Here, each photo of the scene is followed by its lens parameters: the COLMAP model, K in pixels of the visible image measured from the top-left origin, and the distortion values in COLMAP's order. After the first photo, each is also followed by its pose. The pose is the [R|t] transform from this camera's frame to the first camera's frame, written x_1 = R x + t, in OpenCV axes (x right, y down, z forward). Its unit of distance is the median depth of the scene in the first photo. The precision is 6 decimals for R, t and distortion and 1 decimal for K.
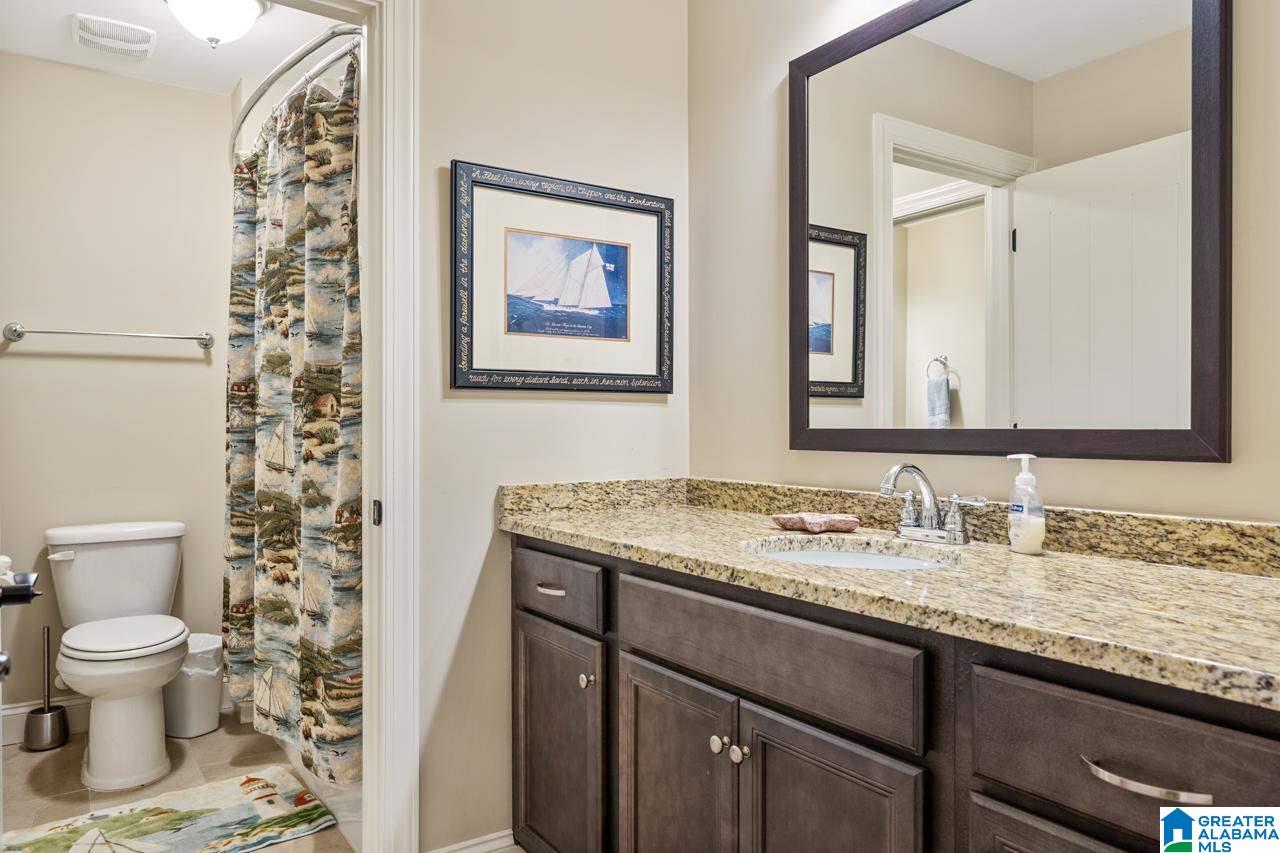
lens RADIAL K [[859.8, 0, 647.4], [0, 859.8, 429.2], [0, 0, 1]] dist [0.004527, -0.007014]
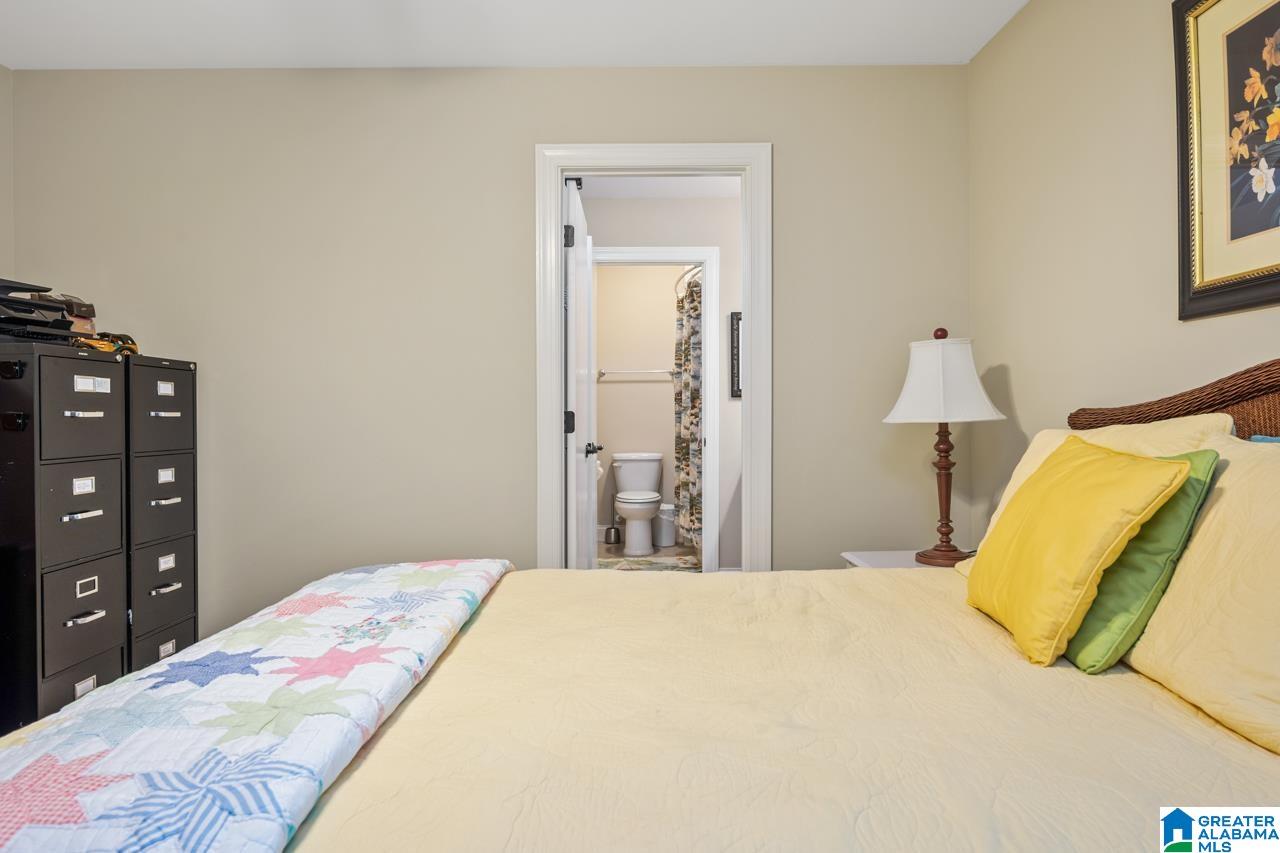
lens RADIAL K [[768.4, 0, 639.8], [0, 768.4, 415.6], [0, 0, 1]] dist [-0.005340, -0.001826]
pose [[0.828128, 0.003387, -0.560529, 0.775763], [-0.001573, 0.999992, 0.003718, 0.001624], [0.560537, -0.002198, 0.828126, -1.007028]]
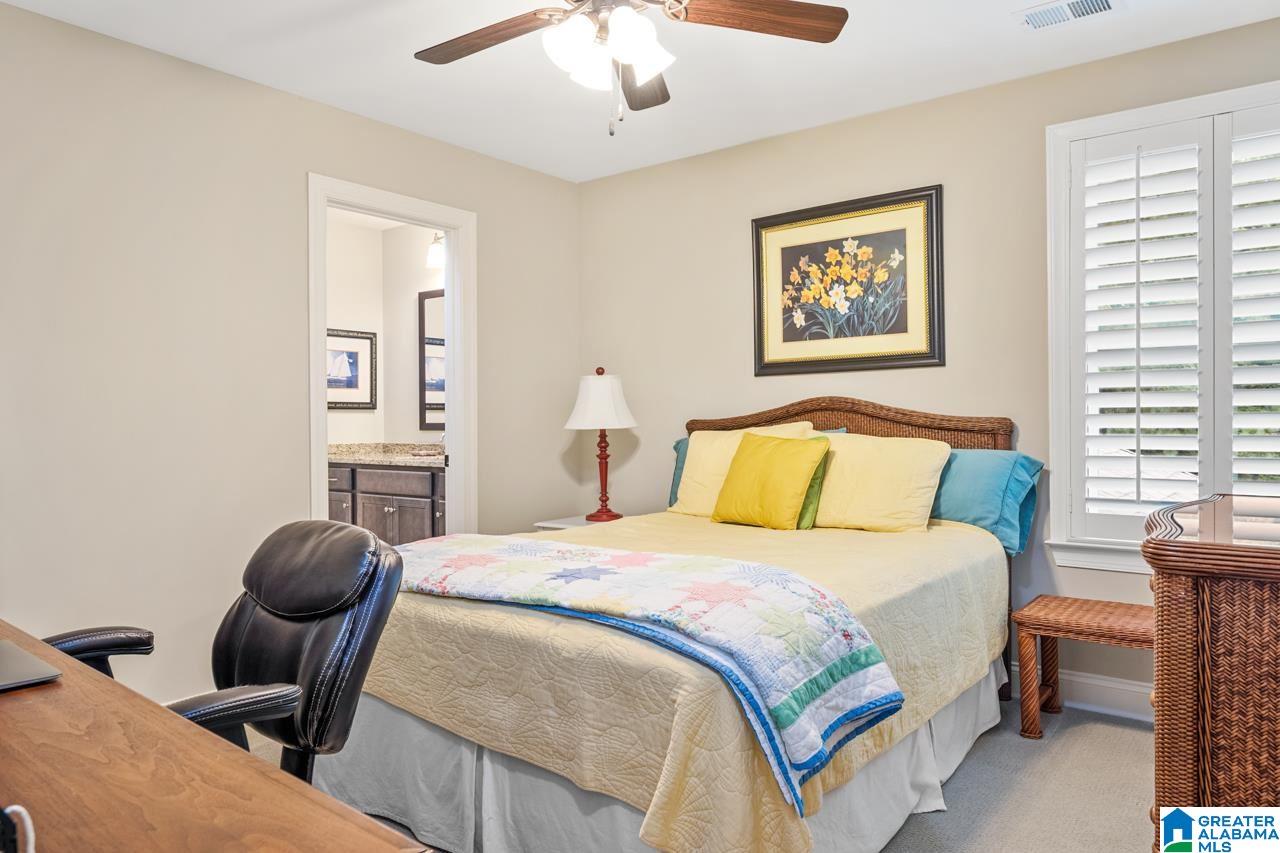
lens RADIAL K [[859.8, 0, 637.8], [0, 859.8, 429.4], [0, 0, 1]] dist [0.004527, -0.007014]
pose [[0.954118, -0.005833, 0.299373, 0.004552], [0.003940, 0.999968, 0.006924, 0.002911], [-0.299404, -0.005427, 0.954111, -1.704314]]
